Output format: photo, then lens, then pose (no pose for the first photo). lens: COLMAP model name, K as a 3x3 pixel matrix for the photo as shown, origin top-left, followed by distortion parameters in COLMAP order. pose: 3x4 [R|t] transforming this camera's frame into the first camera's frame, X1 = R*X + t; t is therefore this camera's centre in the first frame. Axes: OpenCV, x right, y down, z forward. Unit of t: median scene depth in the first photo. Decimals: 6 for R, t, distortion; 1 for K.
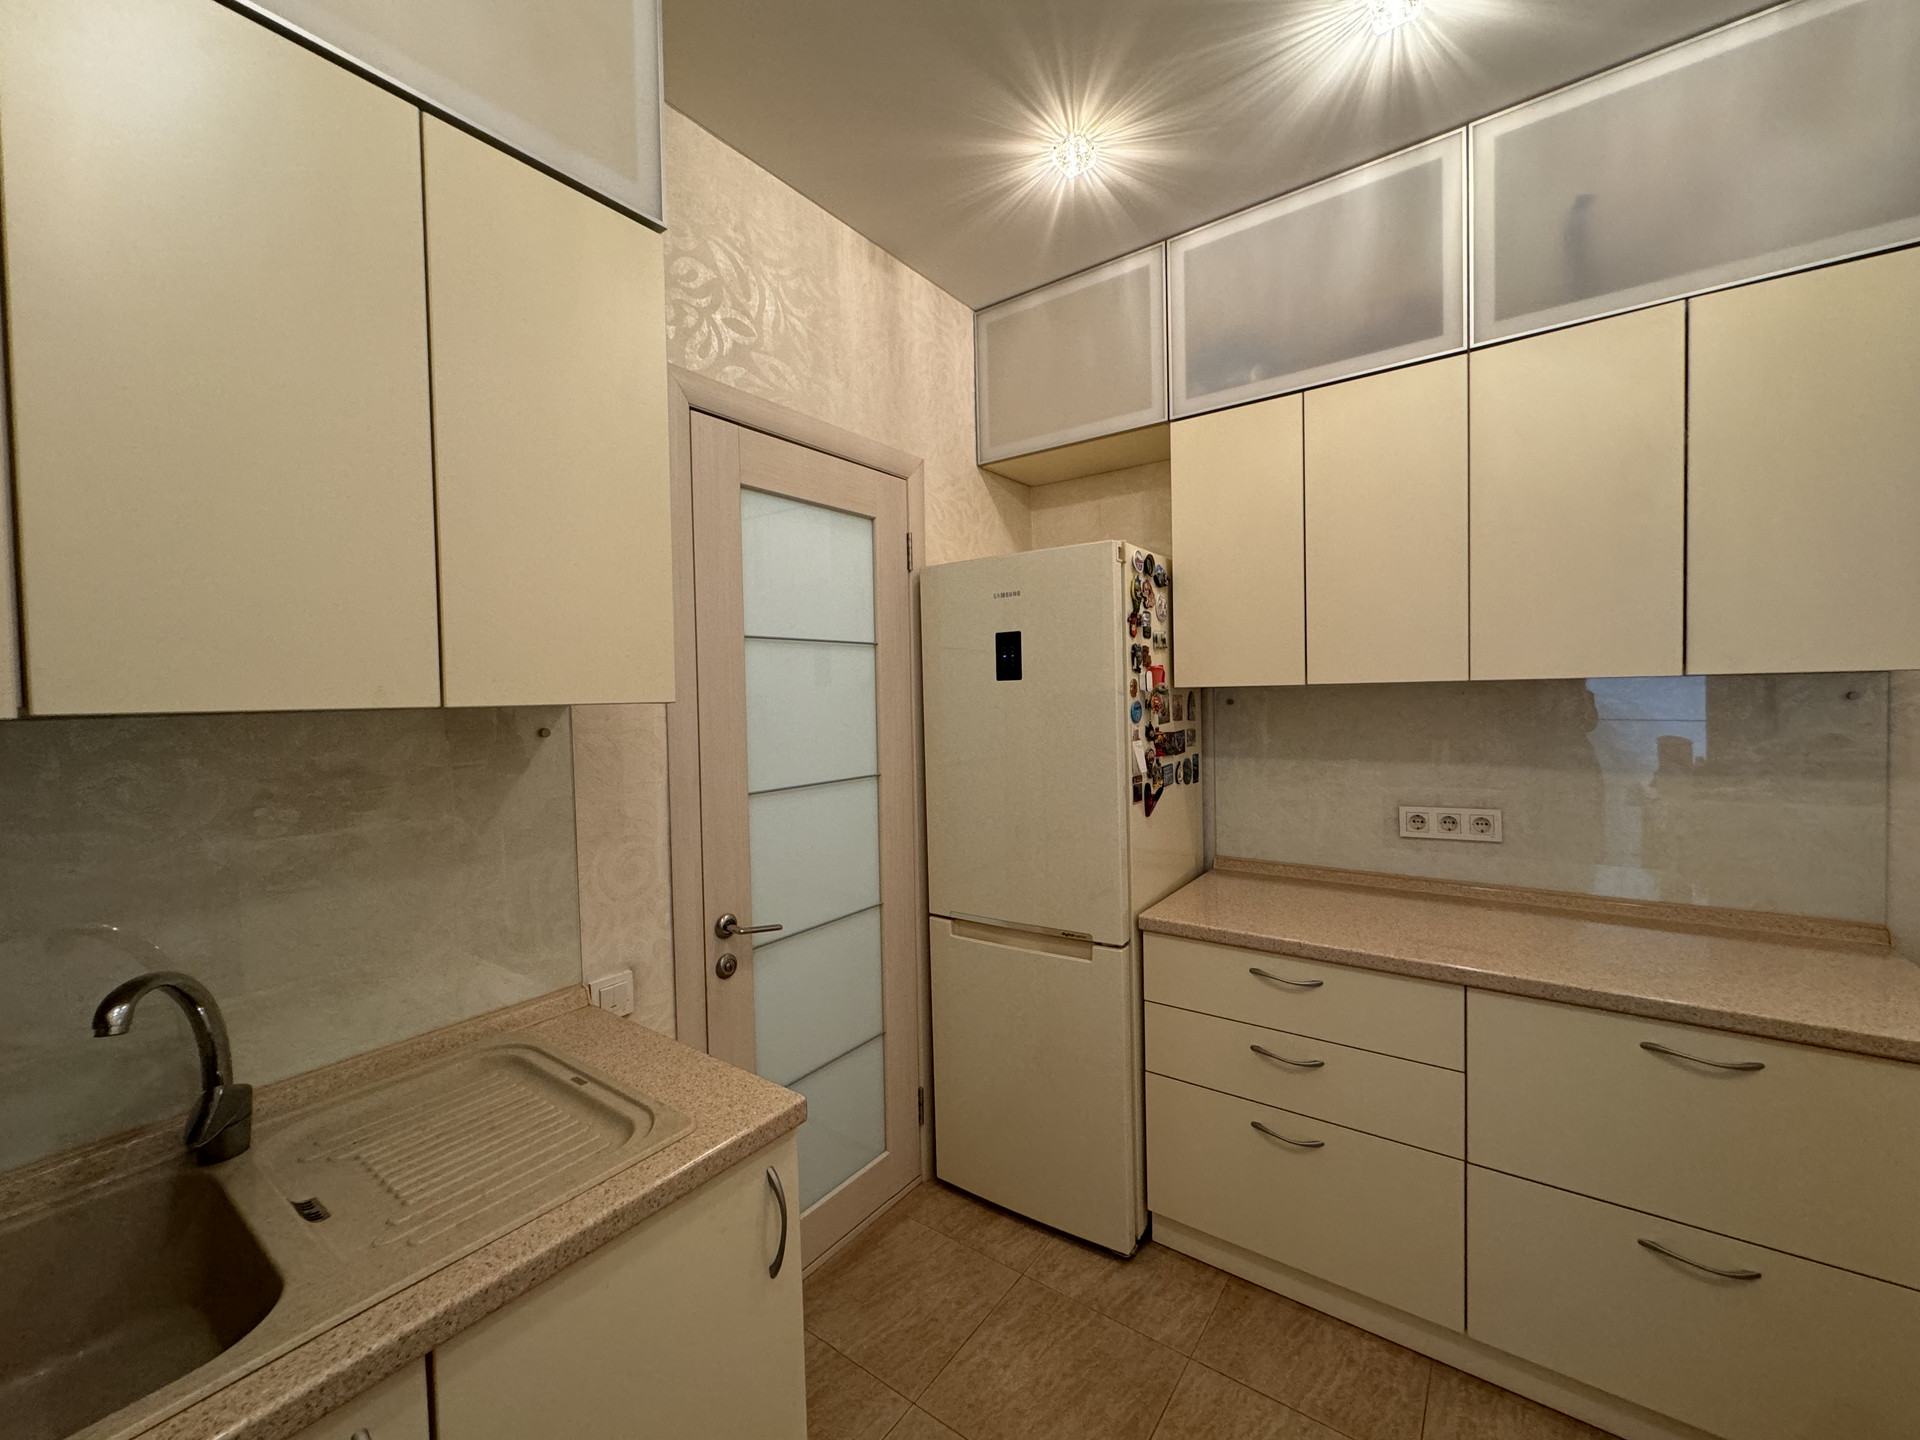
lens RADIAL K [[767.8, 0, 958.4], [0, 767.8, 717.4], [0, 0, 1]] dist [-0.001448, 0.000114]
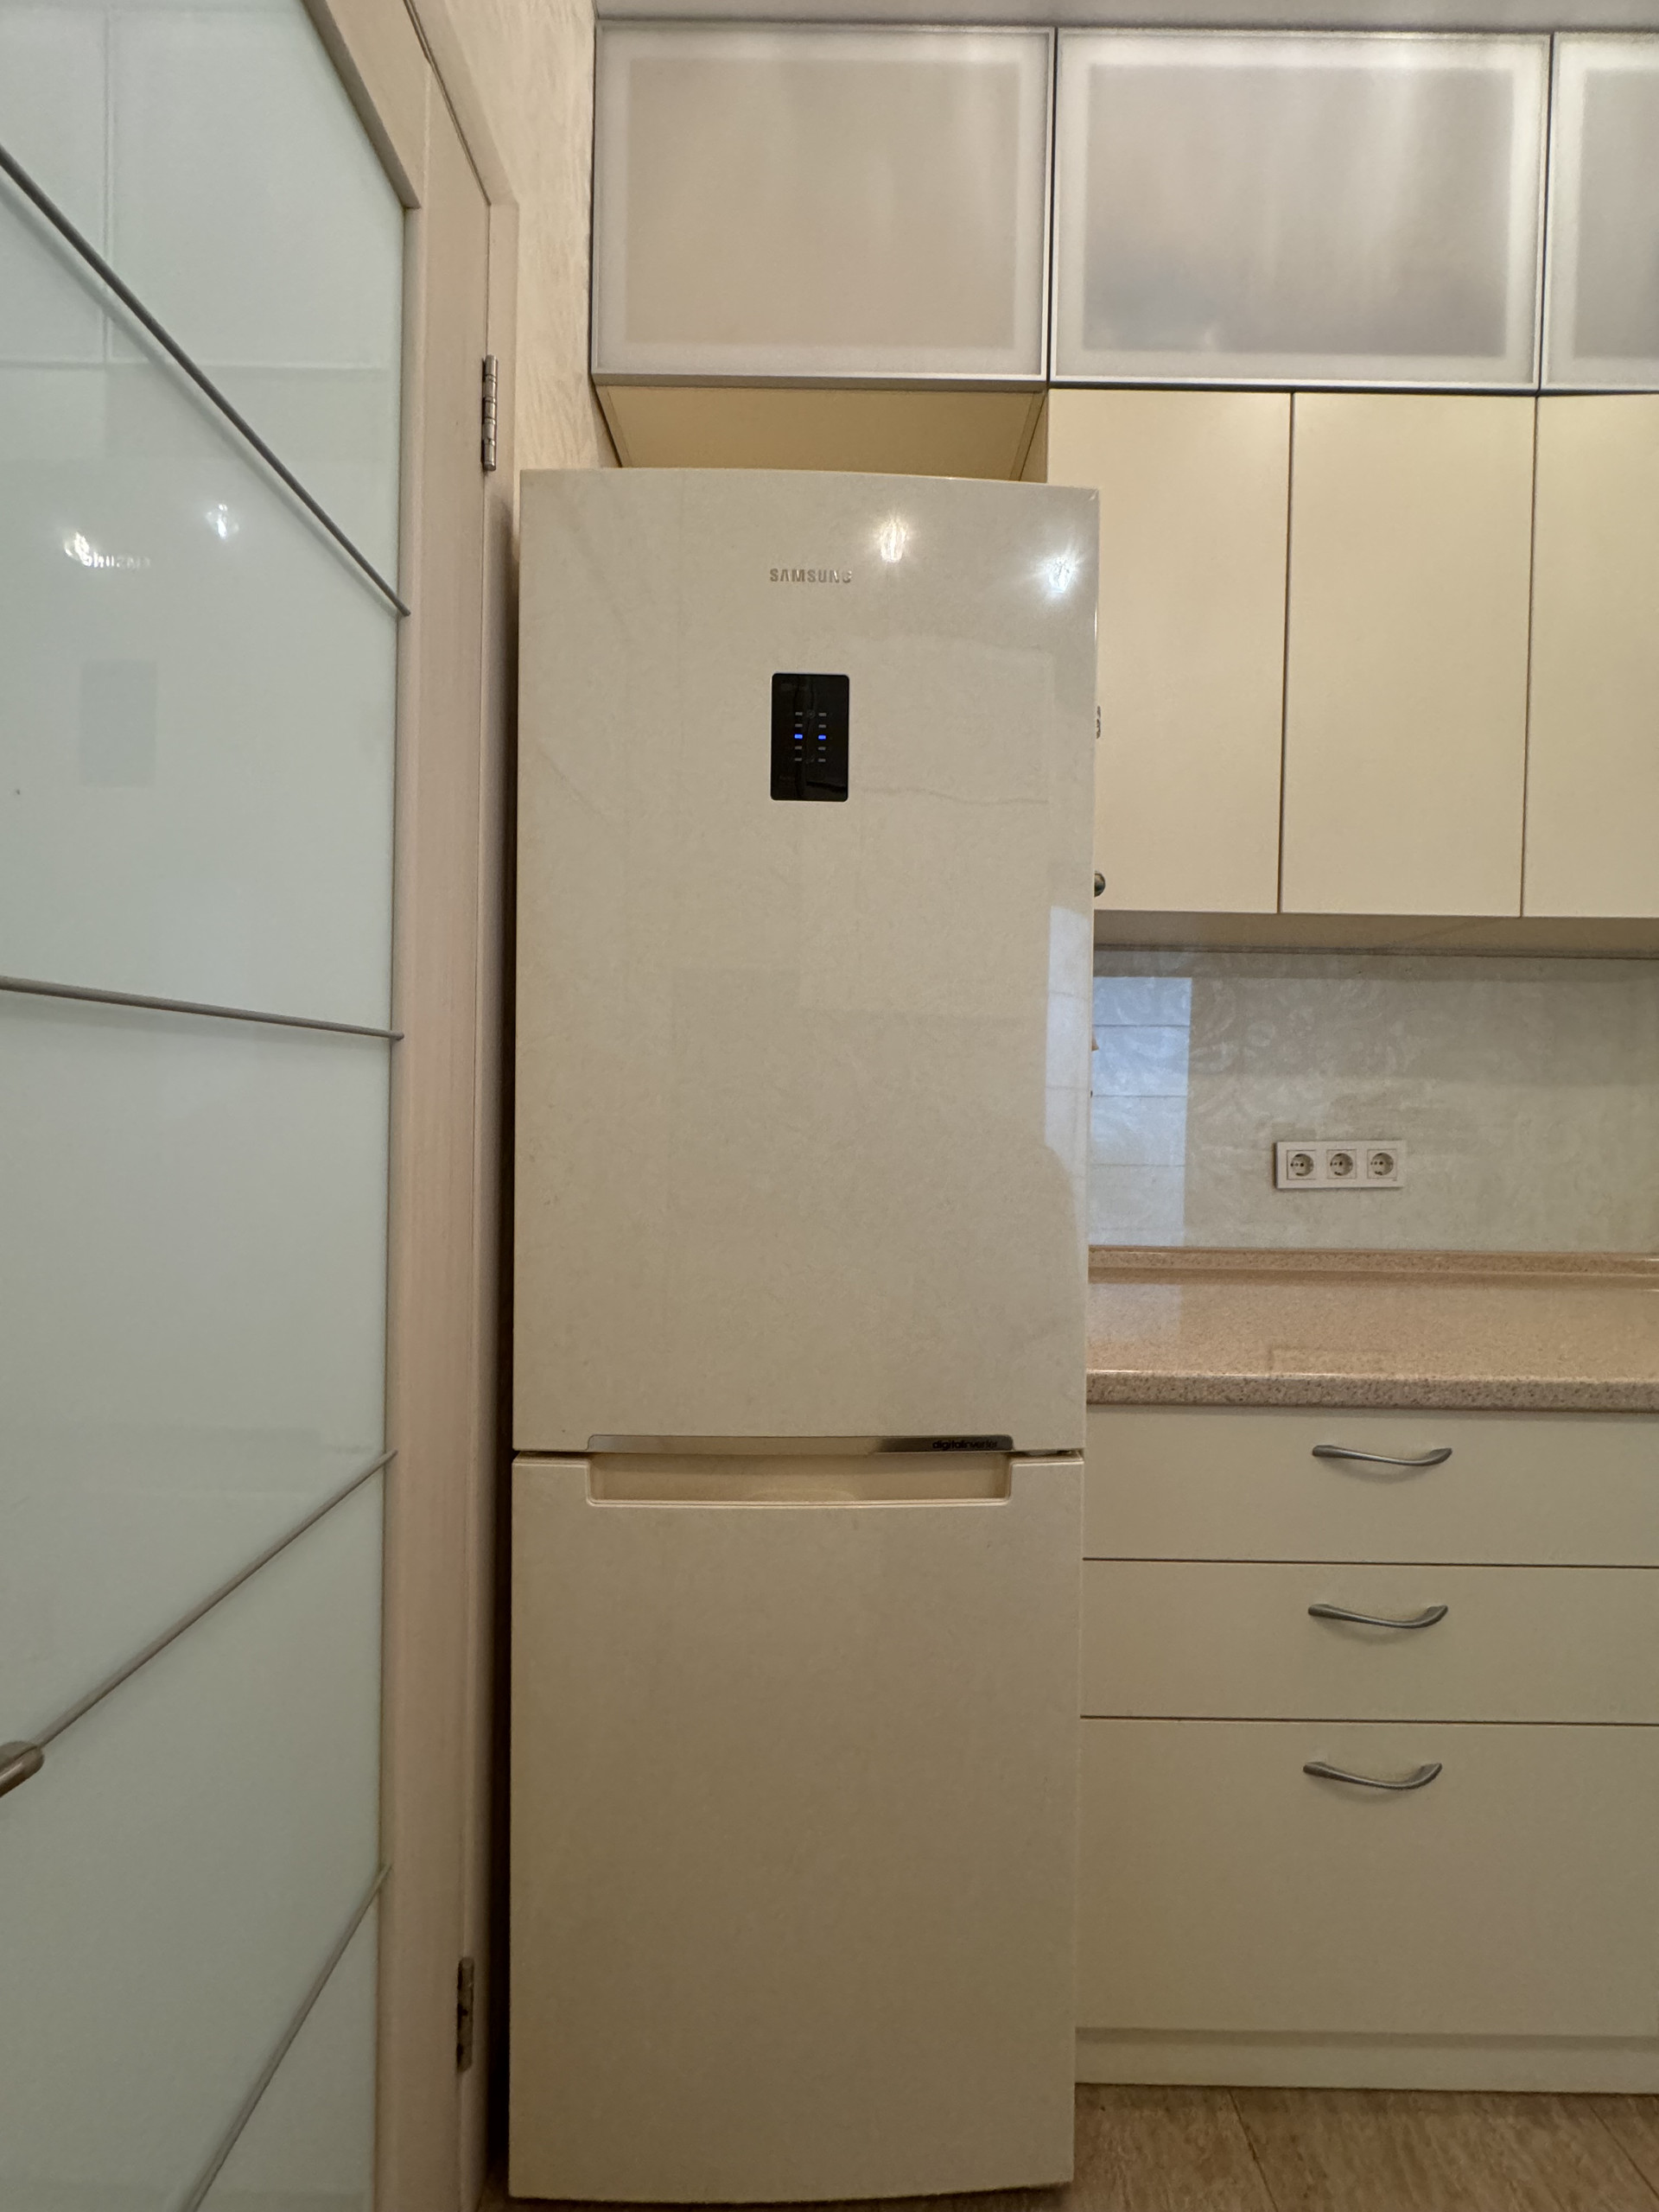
lens RADIAL K [[884.6, 0, 832.6], [0, 884.6, 1106.7], [0, 0, 1]] dist [-0.001448, 0.000114]
pose [[0.807000, 0.028792, 0.589850, -0.191834], [-0.017220, 0.999533, -0.025230, 0.122886], [-0.590301, 0.010204, 0.807119, 0.684371]]
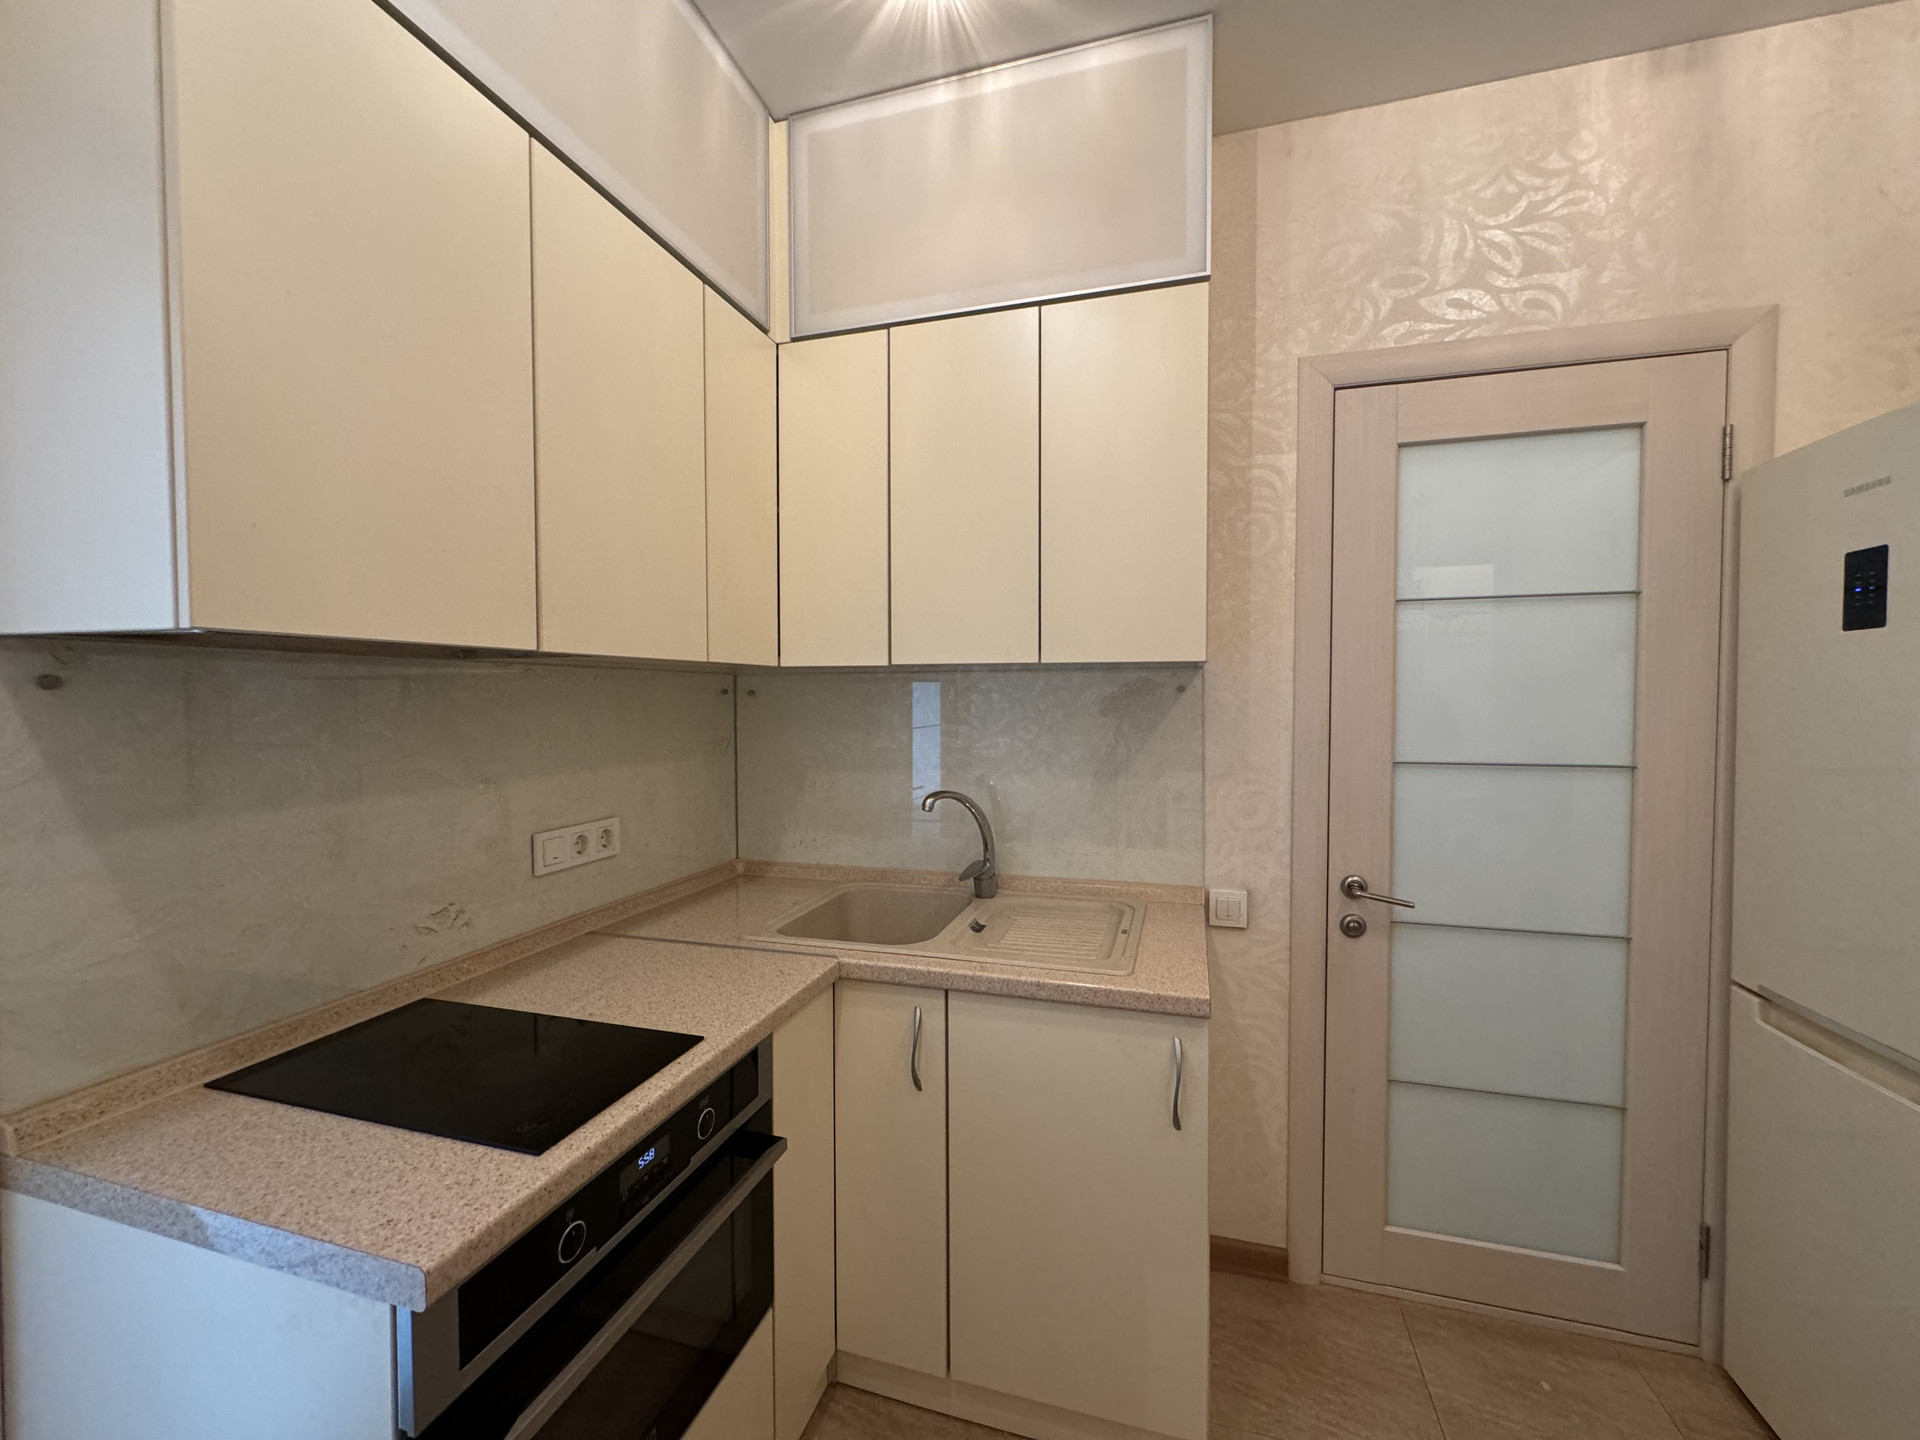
lens RADIAL K [[767.8, 0, 958.1], [0, 767.8, 718.2], [0, 0, 1]] dist [-0.001448, 0.000114]
pose [[0.337696, 0.046574, -0.940102, 0.422202], [-0.035308, 0.998699, 0.036794, 0.025931], [0.940593, 0.020768, 0.338901, 0.138038]]
